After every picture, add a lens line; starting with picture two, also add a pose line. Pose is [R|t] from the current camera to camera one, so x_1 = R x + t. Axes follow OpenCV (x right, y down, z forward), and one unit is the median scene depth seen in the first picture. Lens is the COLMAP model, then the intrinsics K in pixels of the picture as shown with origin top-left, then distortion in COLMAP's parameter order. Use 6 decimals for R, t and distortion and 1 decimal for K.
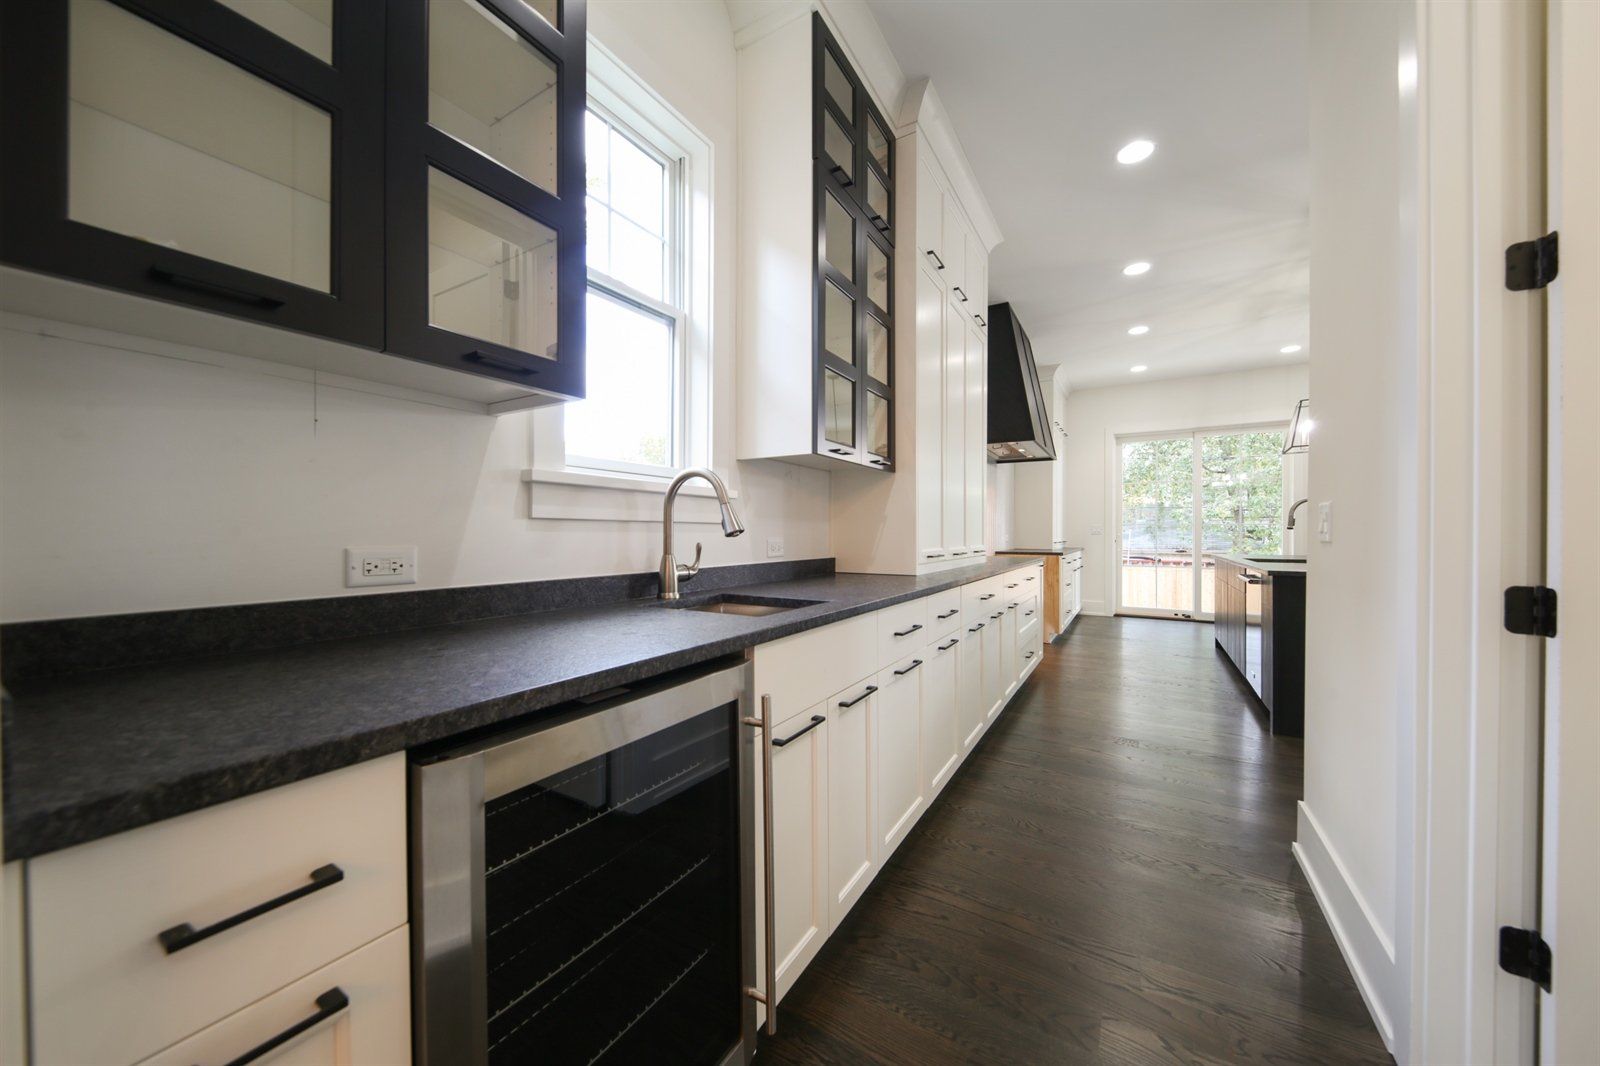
lens RADIAL K [[563.7, 0, 801.4], [0, 563.7, 529.6], [0, 0, 1]] dist [0.001318, -0.001071]
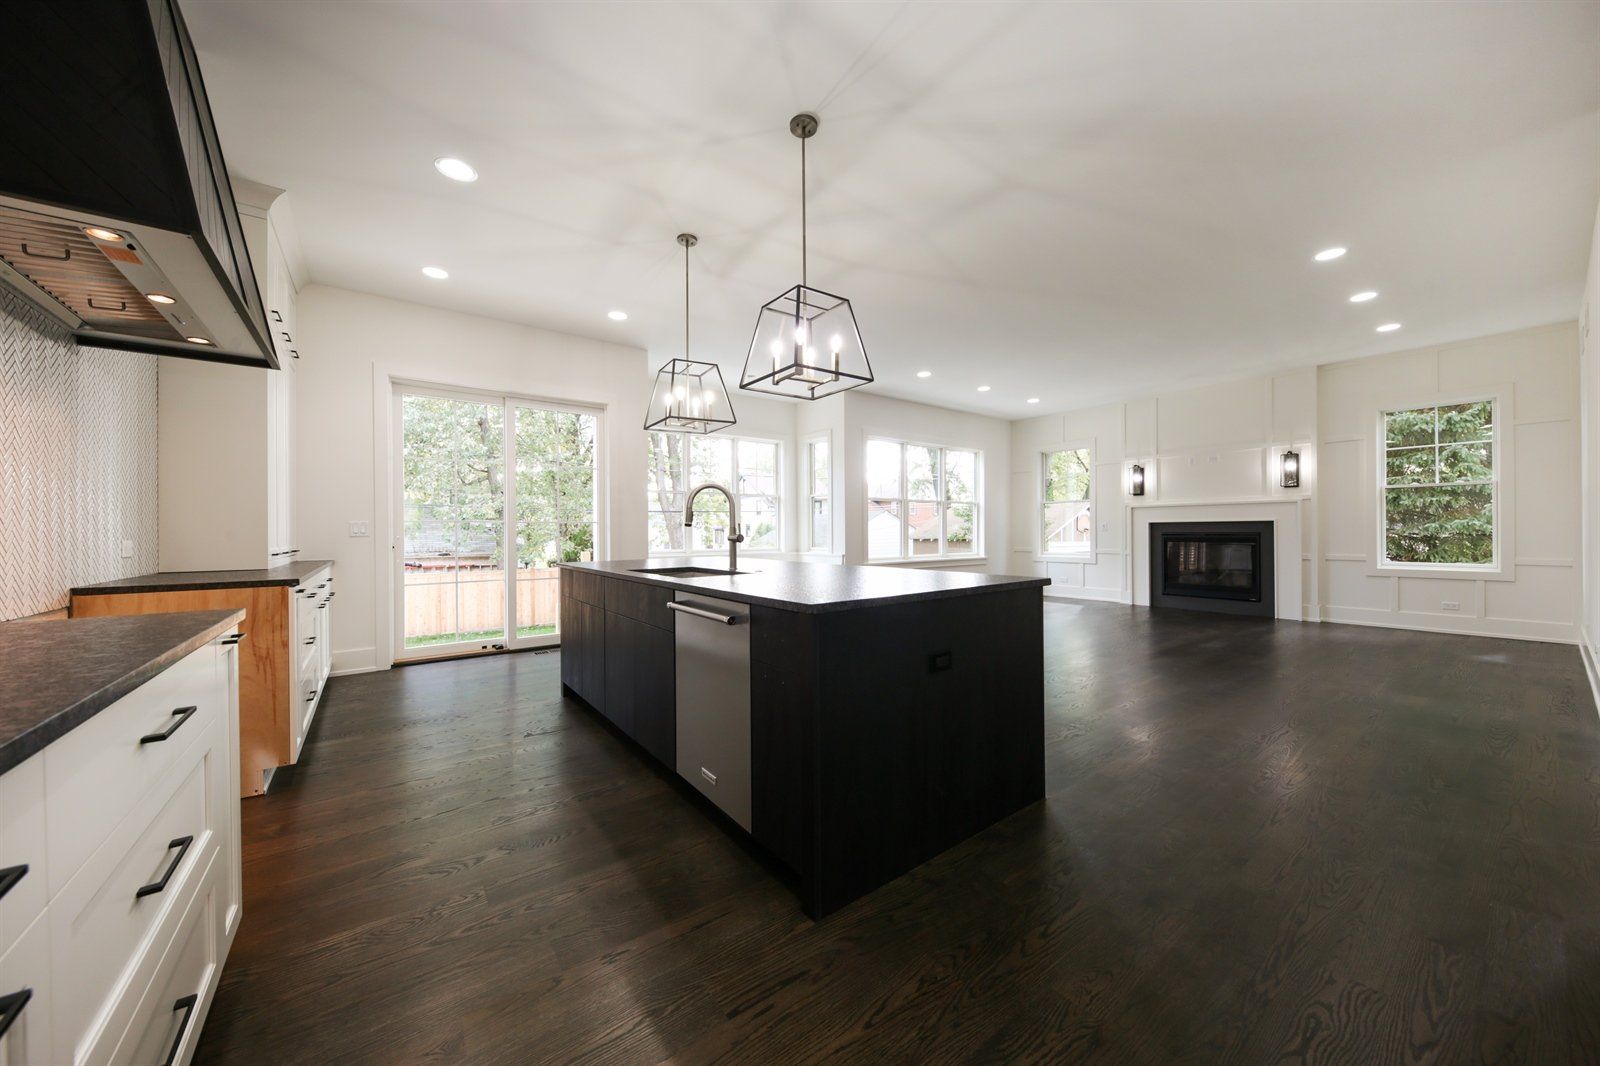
lens RADIAL K [[563.7, 0, 797.5], [0, 563.7, 532.6], [0, 0, 1]] dist [0.001318, -0.001071]
pose [[0.383490, -0.004671, 0.923533, 0.163838], [0.002189, 0.999989, 0.004148, 0.003501], [-0.923542, 0.000431, 0.383496, 0.372824]]
